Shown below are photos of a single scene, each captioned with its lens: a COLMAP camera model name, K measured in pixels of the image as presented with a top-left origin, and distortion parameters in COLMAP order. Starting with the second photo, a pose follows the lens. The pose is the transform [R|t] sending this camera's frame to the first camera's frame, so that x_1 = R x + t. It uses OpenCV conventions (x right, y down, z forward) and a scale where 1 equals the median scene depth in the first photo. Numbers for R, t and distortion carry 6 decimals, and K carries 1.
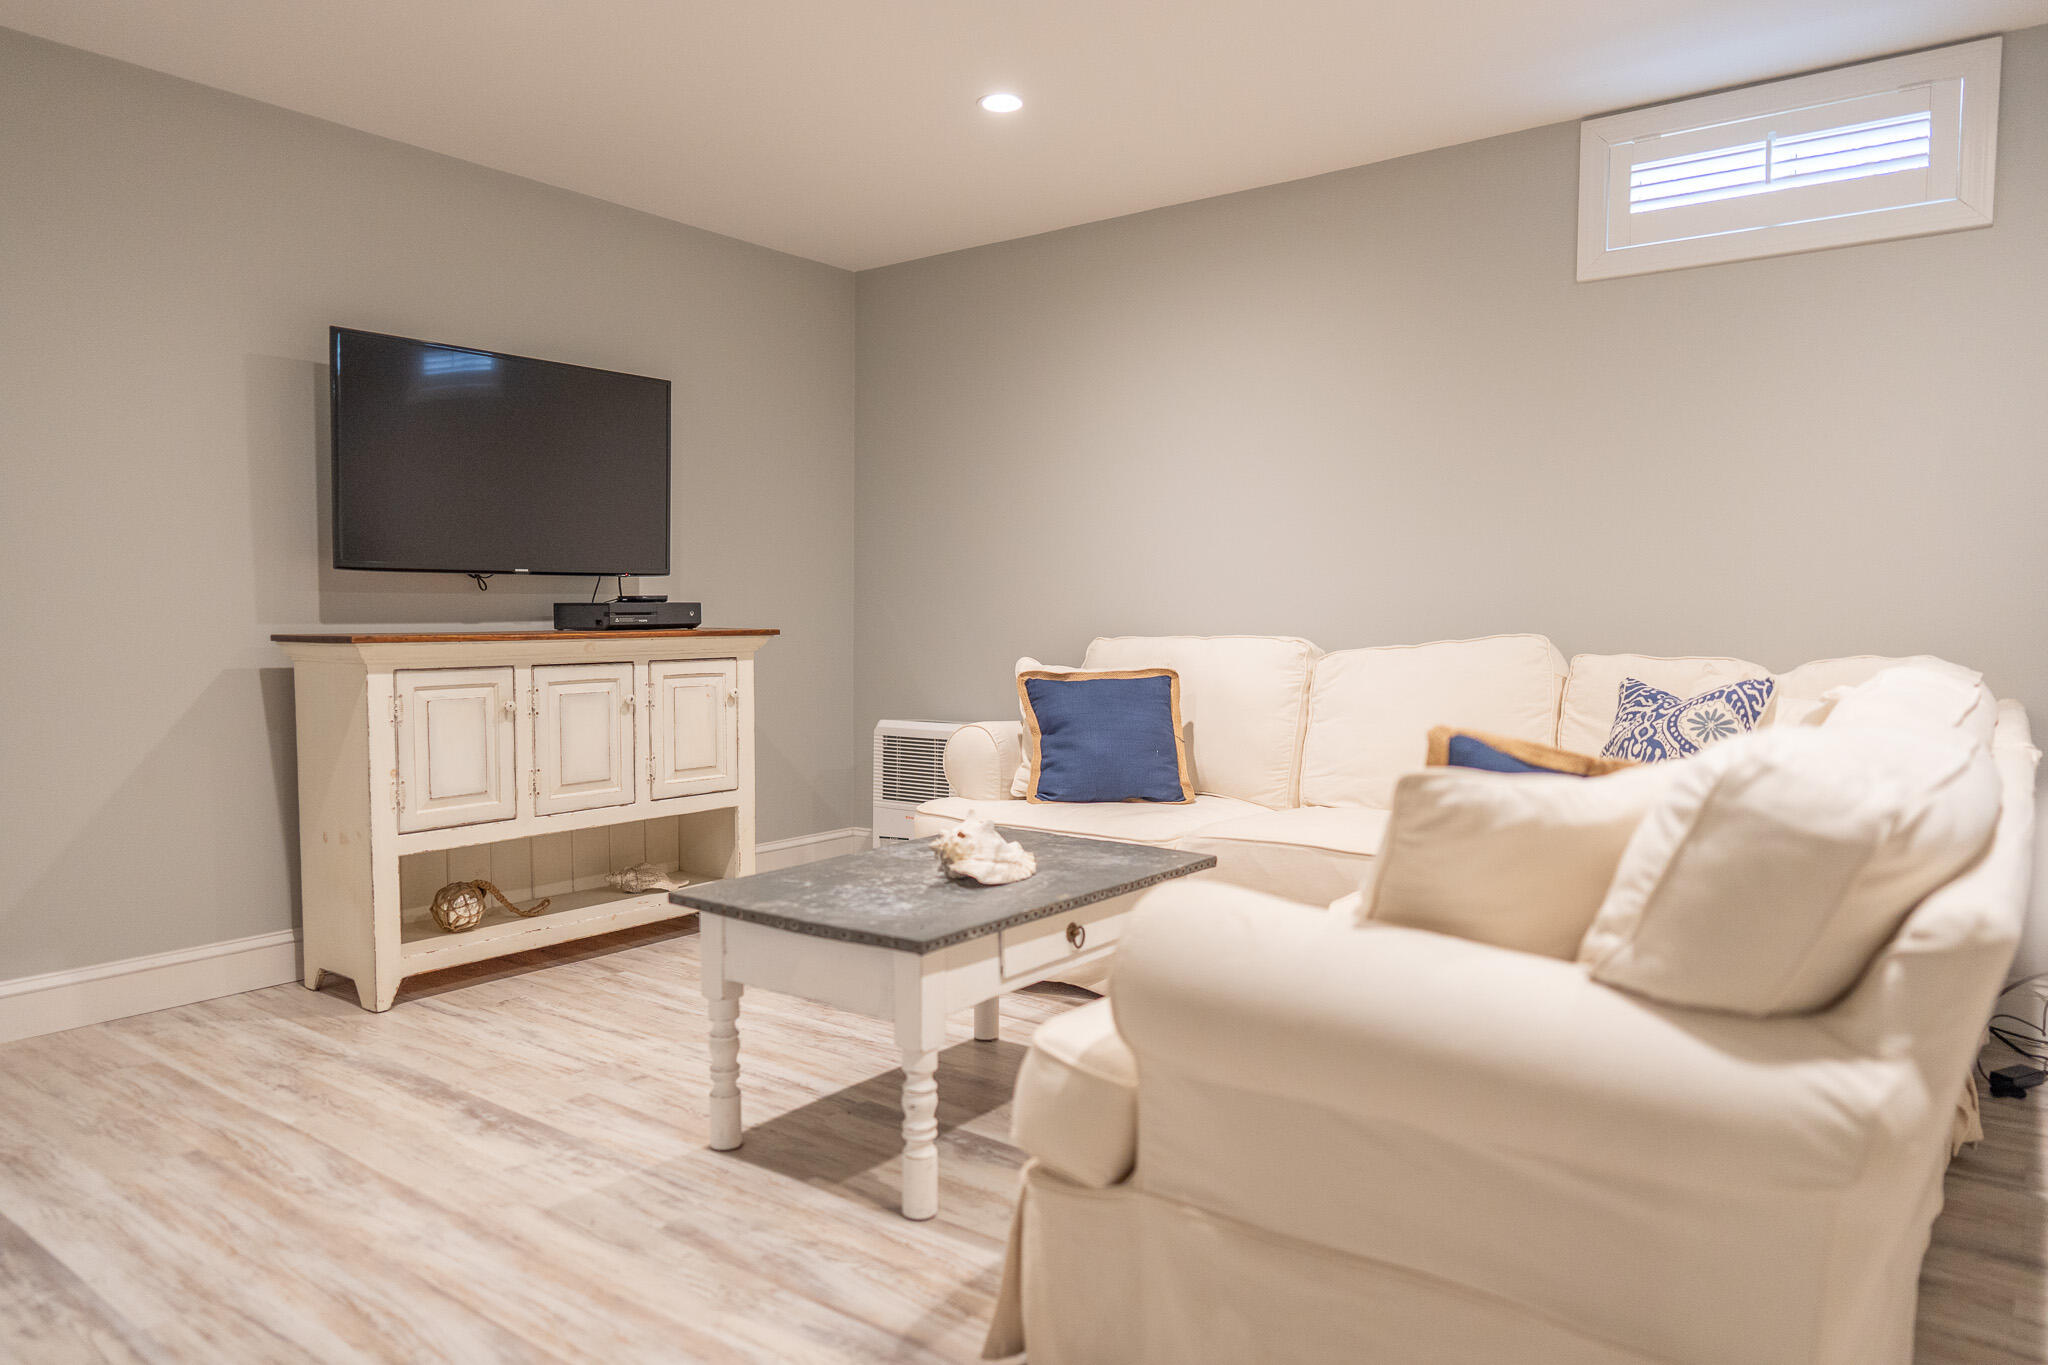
lens RADIAL K [[1352.7, 0, 1033.5], [0, 1352.7, 688.2], [0, 0, 1]] dist [-0.004468, -0.000238]
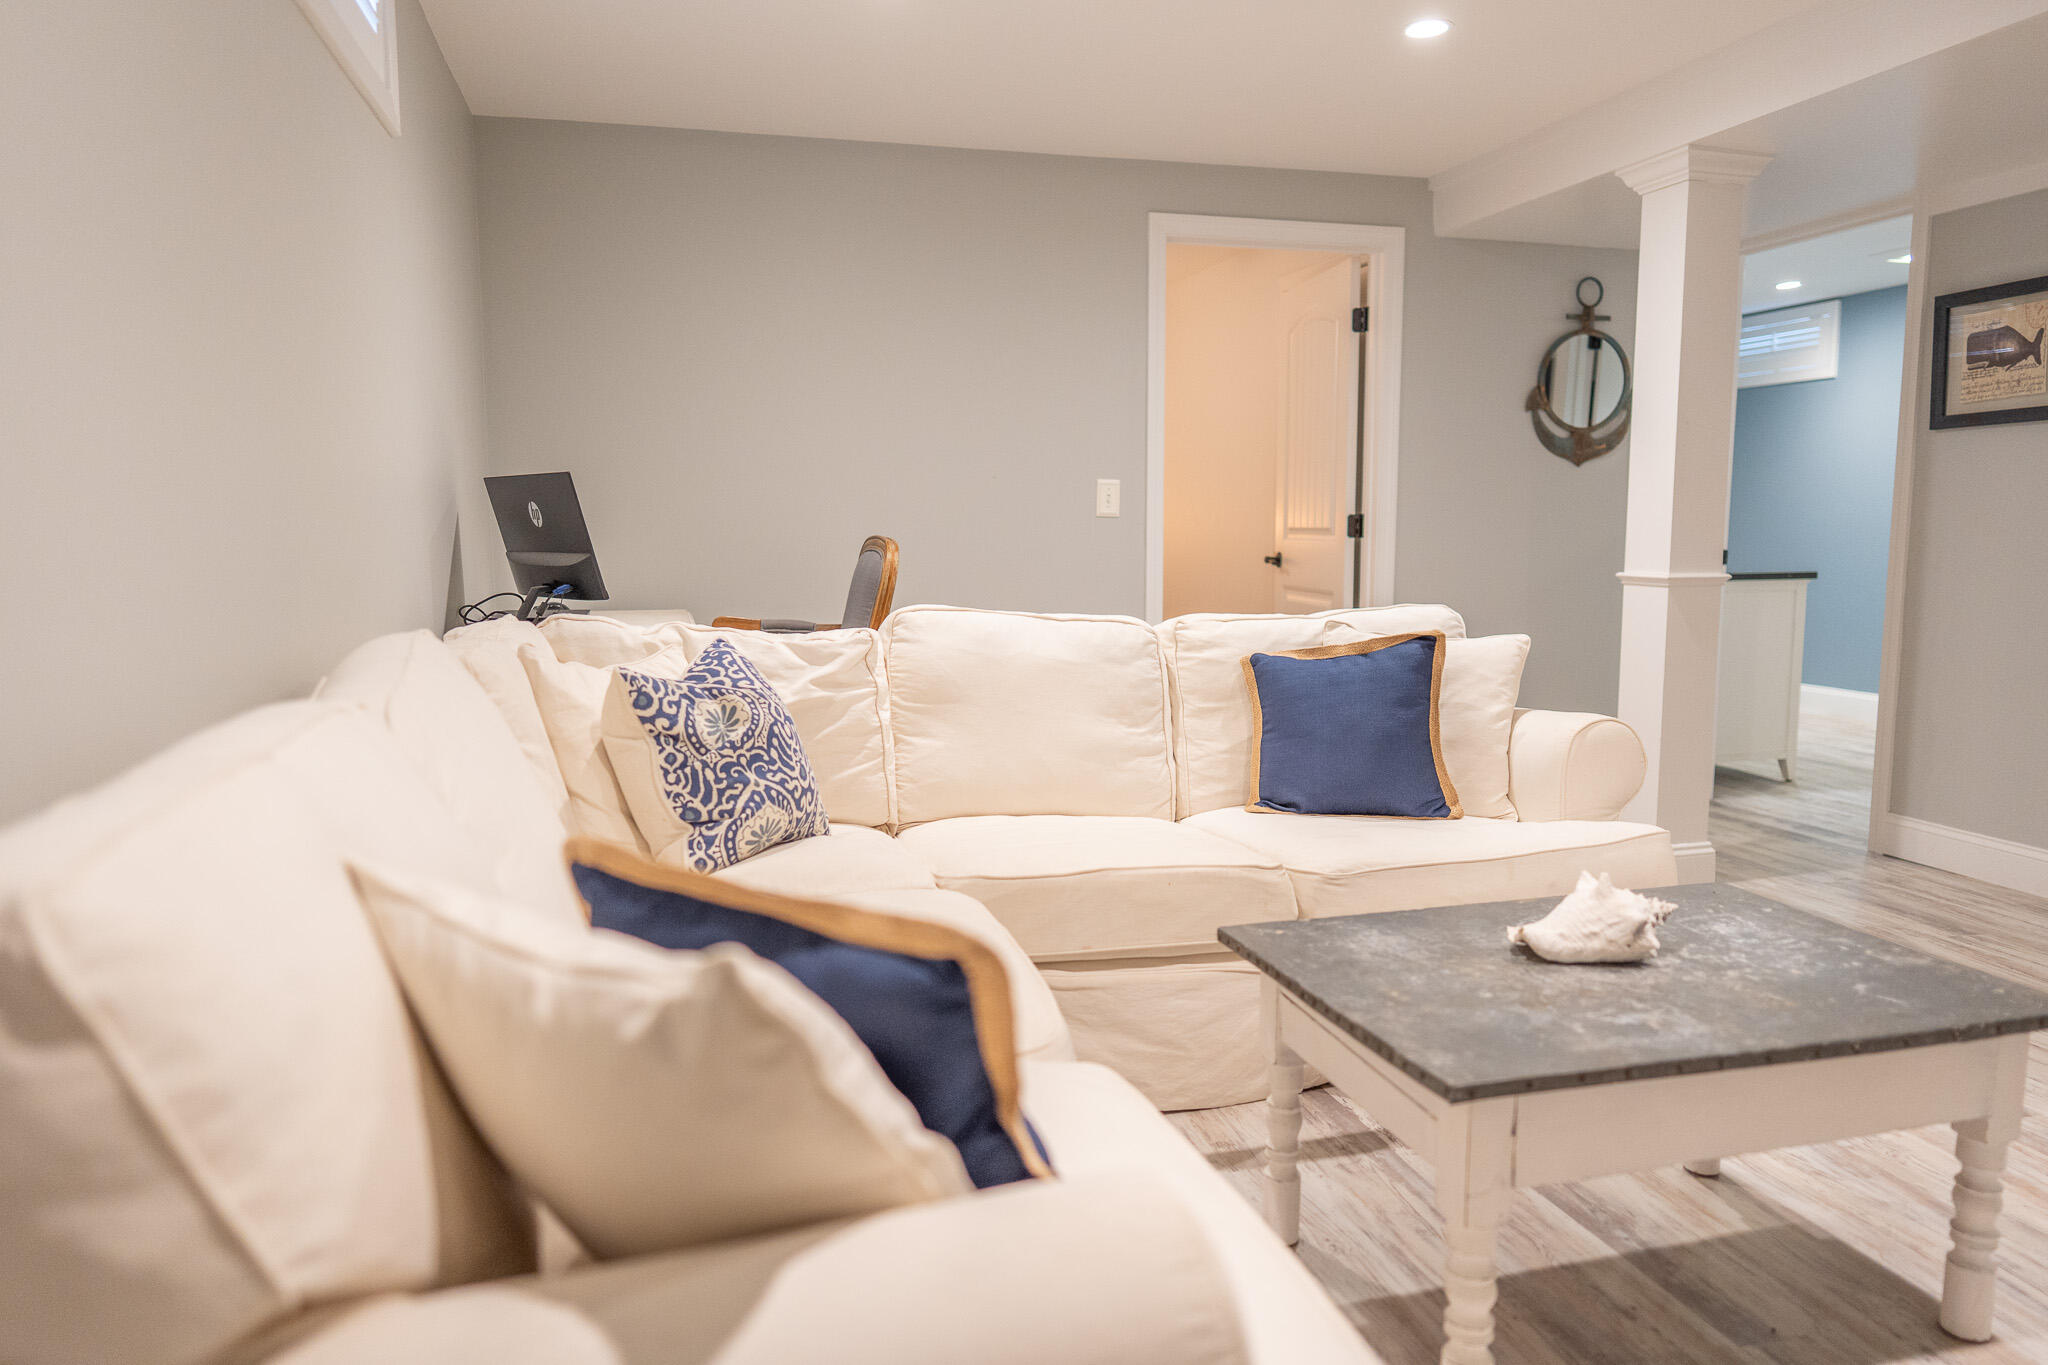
lens RADIAL K [[1352.7, 0, 1033.5], [0, 1352.7, 688.2], [0, 0, 1]] dist [-0.004468, -0.000238]
pose [[-0.794632, -0.073974, 0.602568, -0.251441], [0.036380, 0.984963, 0.168895, -0.151283], [-0.606001, 0.156130, -0.779992, 1.895479]]
